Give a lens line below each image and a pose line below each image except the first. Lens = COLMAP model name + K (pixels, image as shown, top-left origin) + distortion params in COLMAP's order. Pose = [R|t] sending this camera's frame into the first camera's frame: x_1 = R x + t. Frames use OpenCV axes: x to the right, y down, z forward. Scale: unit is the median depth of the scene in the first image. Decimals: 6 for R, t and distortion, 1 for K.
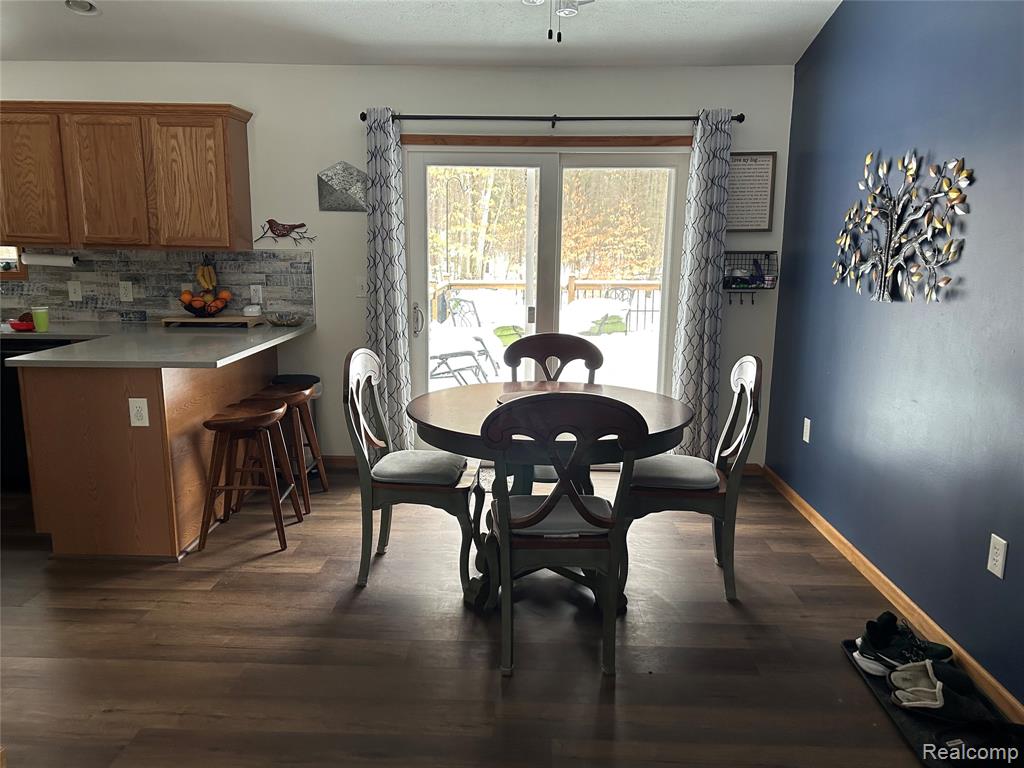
lens RADIAL K [[766.3, 0, 514.5], [0, 766.3, 382.5], [0, 0, 1]] dist [0.041041, -0.038766]
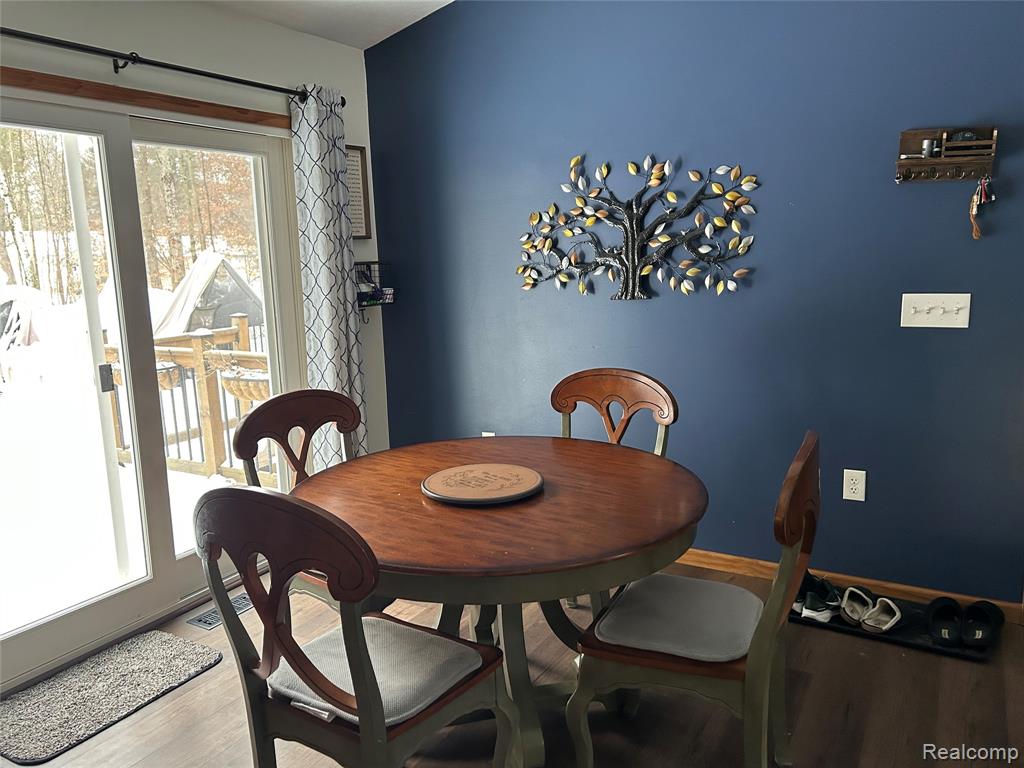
lens RADIAL K [[766.3, 0, 514.3], [0, 766.3, 386.2], [0, 0, 1]] dist [0.041041, -0.038766]
pose [[0.480429, -0.173923, 0.859615, -0.380996], [0.191868, 0.977240, 0.090488, -0.083732], [-0.855789, 0.121460, 0.502865, 0.461368]]
